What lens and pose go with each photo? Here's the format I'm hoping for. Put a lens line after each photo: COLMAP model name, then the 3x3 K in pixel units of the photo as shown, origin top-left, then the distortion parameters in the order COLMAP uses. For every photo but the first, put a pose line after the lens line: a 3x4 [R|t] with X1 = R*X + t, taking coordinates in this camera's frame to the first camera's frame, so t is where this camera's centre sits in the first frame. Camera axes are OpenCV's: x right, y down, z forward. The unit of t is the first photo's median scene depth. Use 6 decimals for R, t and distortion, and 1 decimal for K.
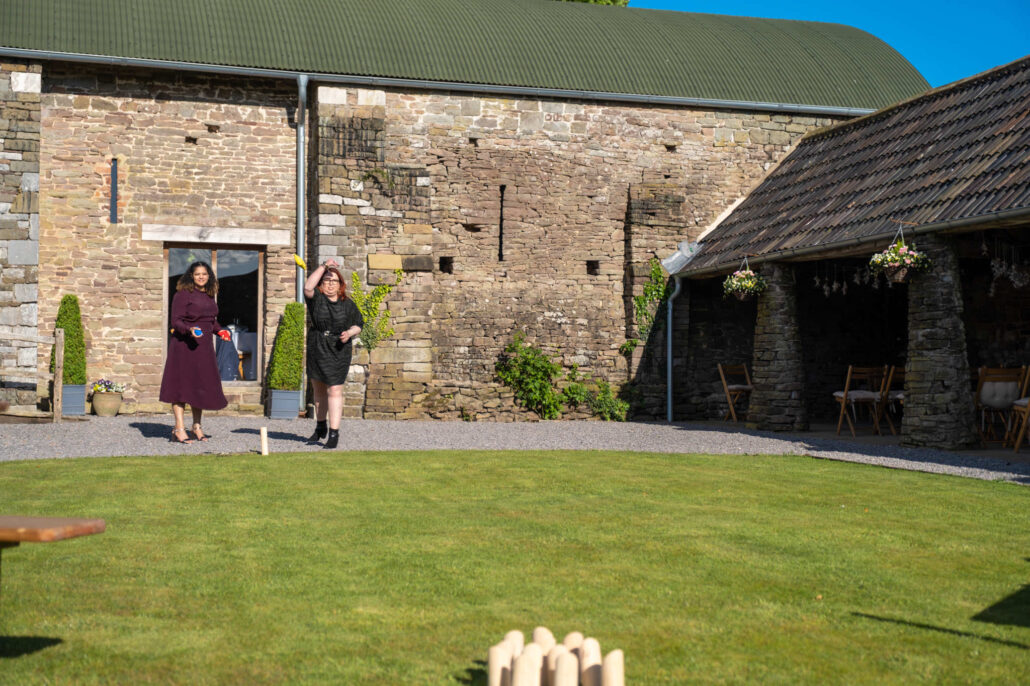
lens RADIAL K [[1524.3, 0, 515.0], [0, 1524.3, 343.0], [0, 0, 1]] dist [0.006353, -0.098360]
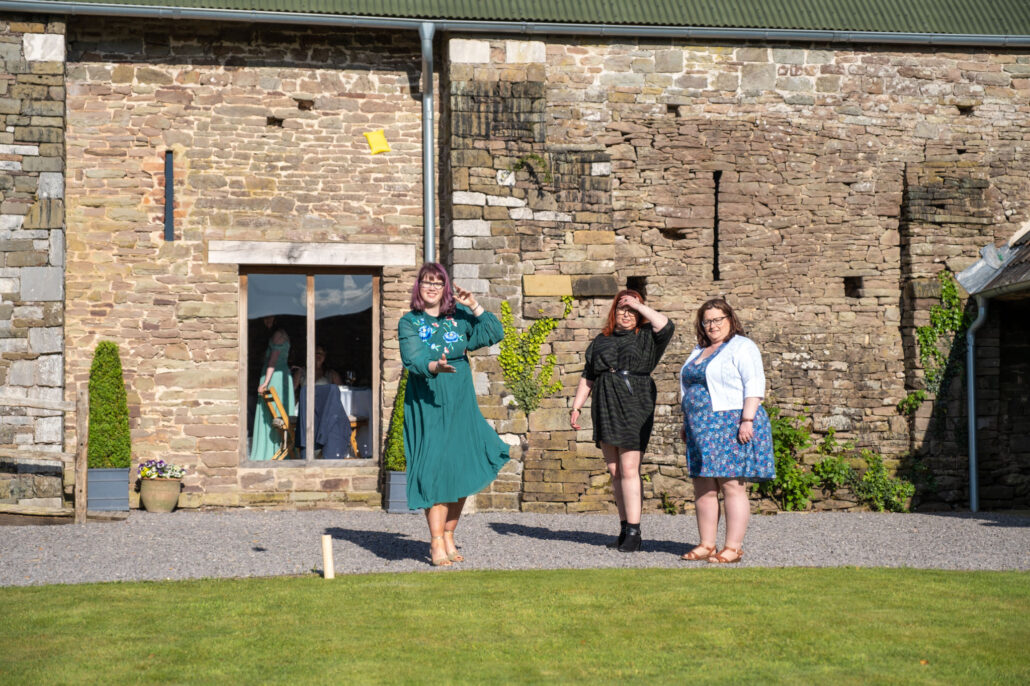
lens RADIAL K [[1866.3, 0, 509.2], [0, 1866.3, 339.5], [0, 0, 1]] dist [0.236438, -2.215527]
pose [[0.989672, -0.021320, -0.141759, 0.017817], [0.016539, 0.999257, -0.034819, 0.000909], [0.142396, 0.032115, 0.989289, 0.151648]]
